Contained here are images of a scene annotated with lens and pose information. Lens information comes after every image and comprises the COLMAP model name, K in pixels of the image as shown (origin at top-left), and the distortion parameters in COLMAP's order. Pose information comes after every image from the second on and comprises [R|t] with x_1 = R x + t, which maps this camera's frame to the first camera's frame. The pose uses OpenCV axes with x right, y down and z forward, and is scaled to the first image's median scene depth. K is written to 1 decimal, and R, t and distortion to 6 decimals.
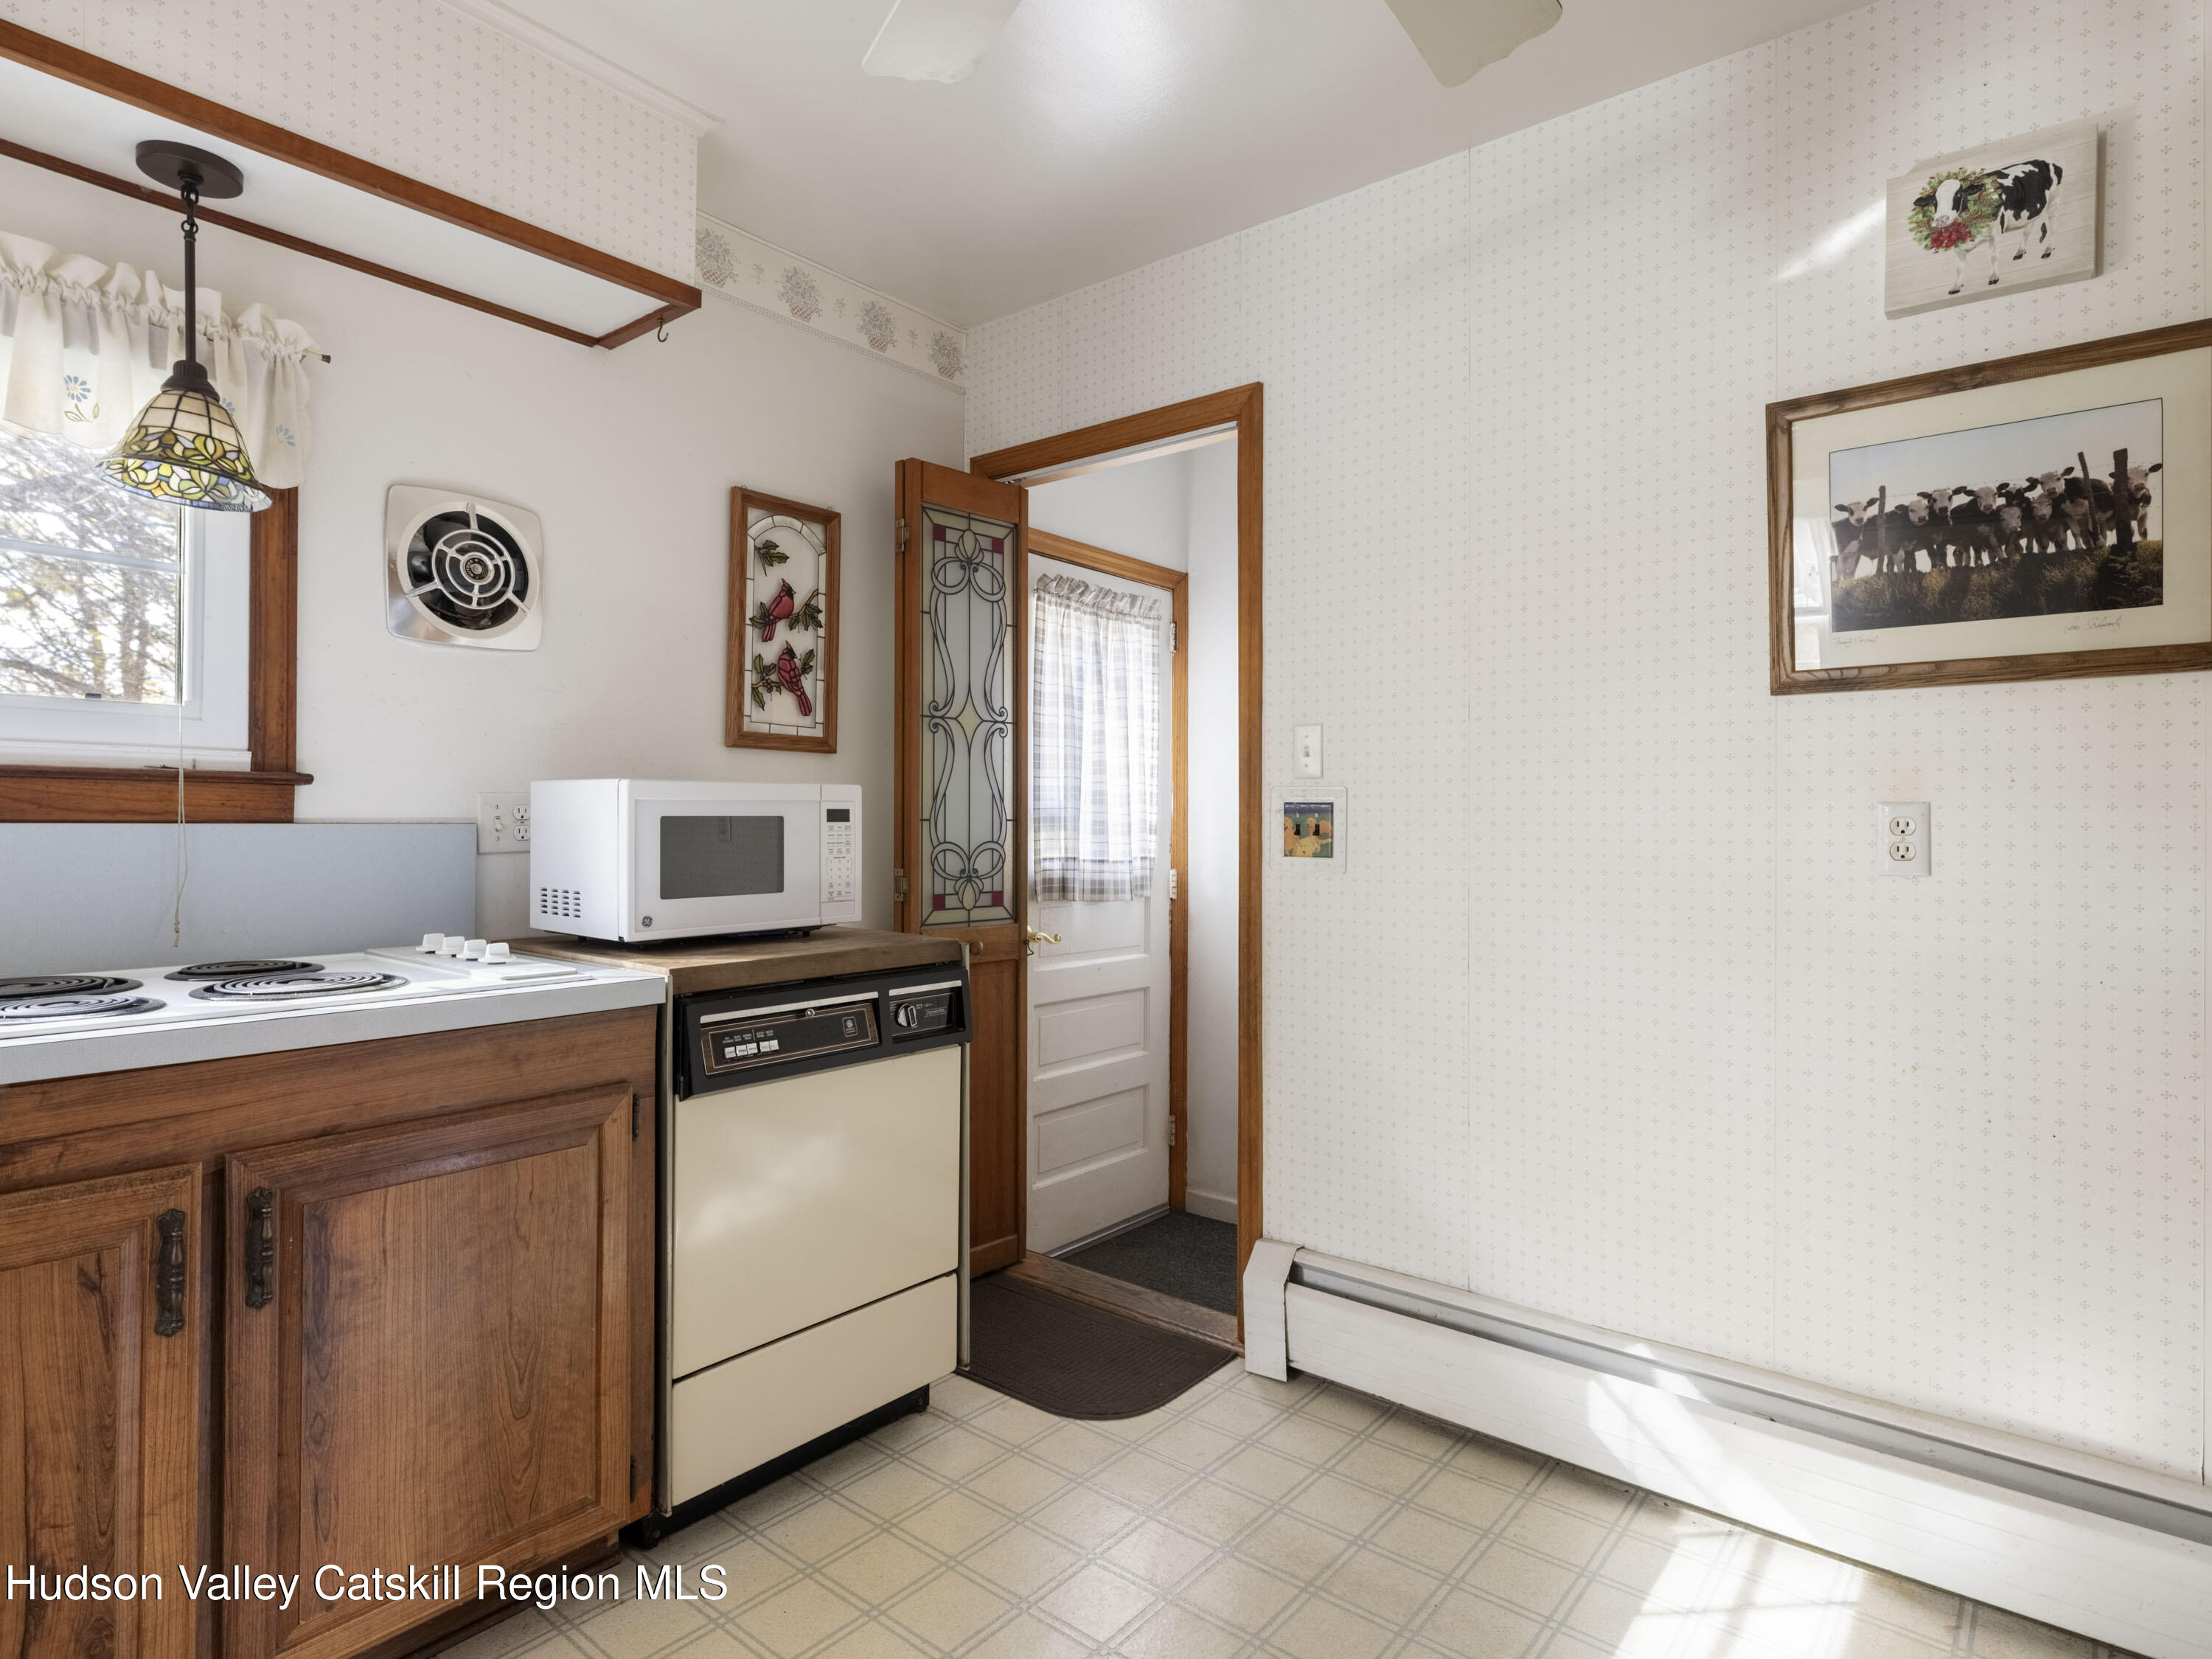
lens RADIAL K [[1201.3, 0, 1111.3], [0, 1201.3, 823.3], [0, 0, 1]] dist [0.000431, -0.000400]
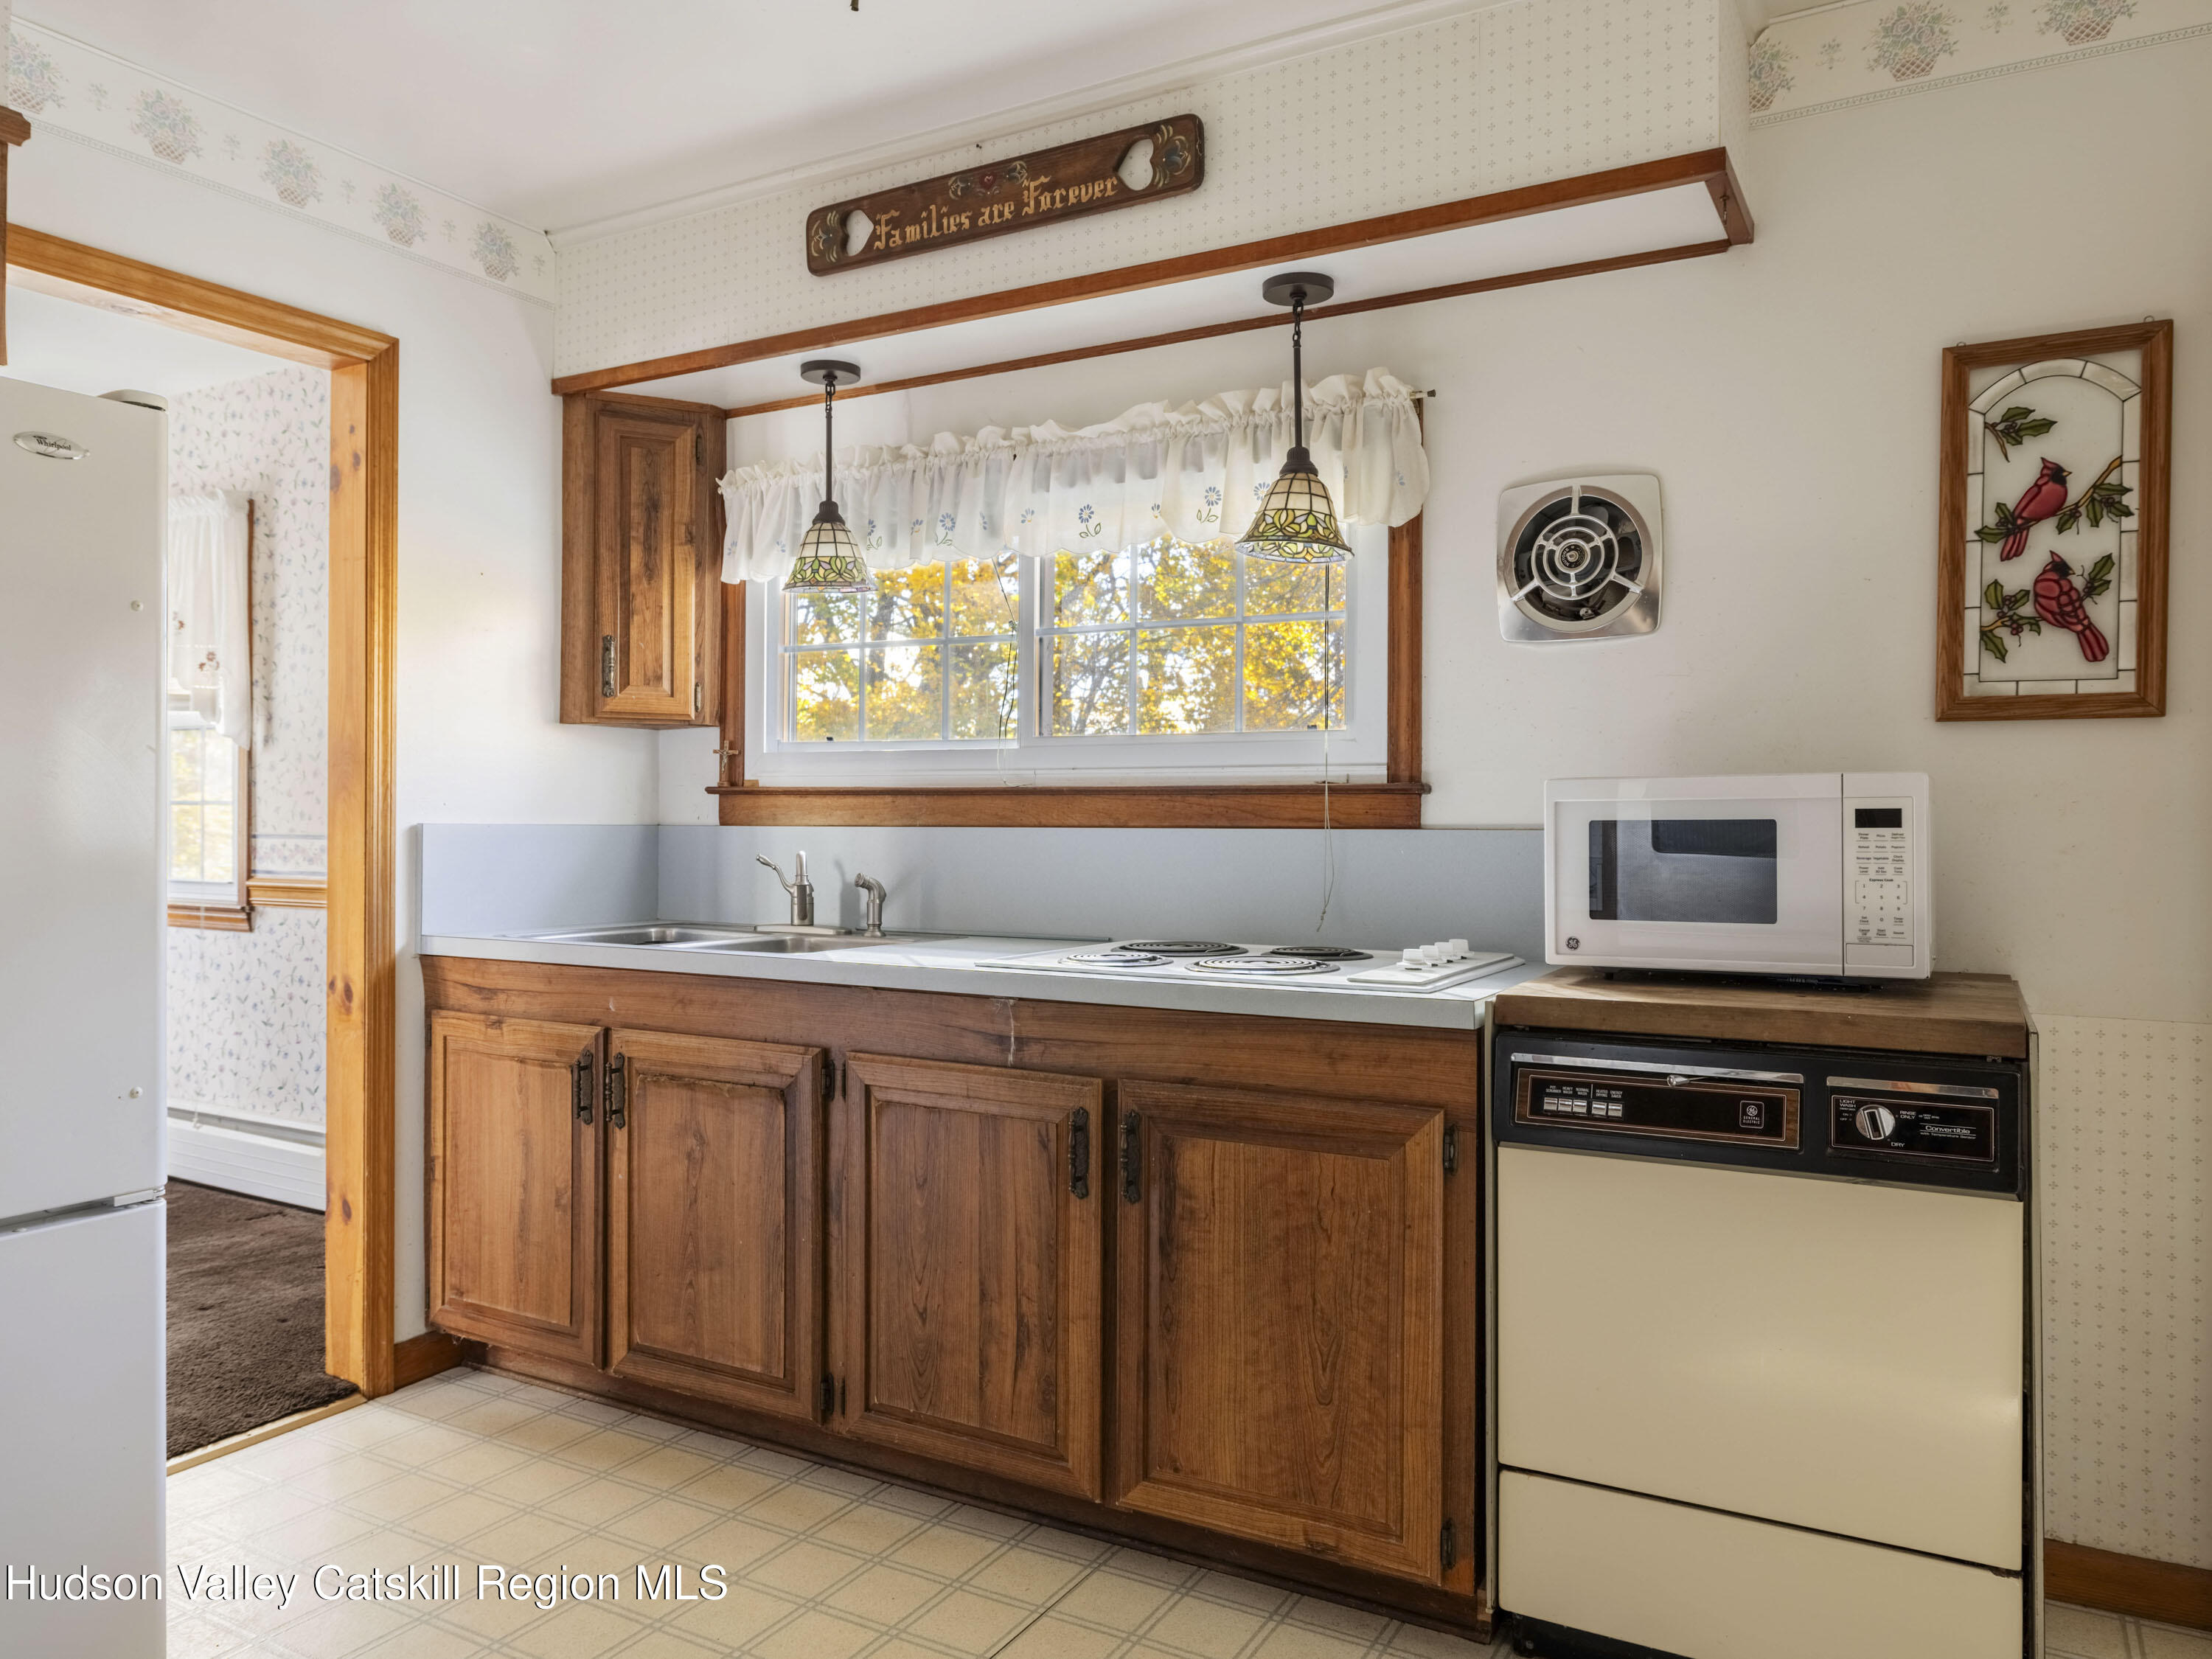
lens RADIAL K [[1532.7, 0, 1106.0], [0, 1532.7, 829.5], [0, 0, 1]] dist [-0.002164, -0.007163]
pose [[0.163902, -0.000373, -0.986477, 0.640028], [-0.003069, 0.999995, -0.000889, 0.002343], [0.986472, 0.003174, 0.163900, 0.492222]]
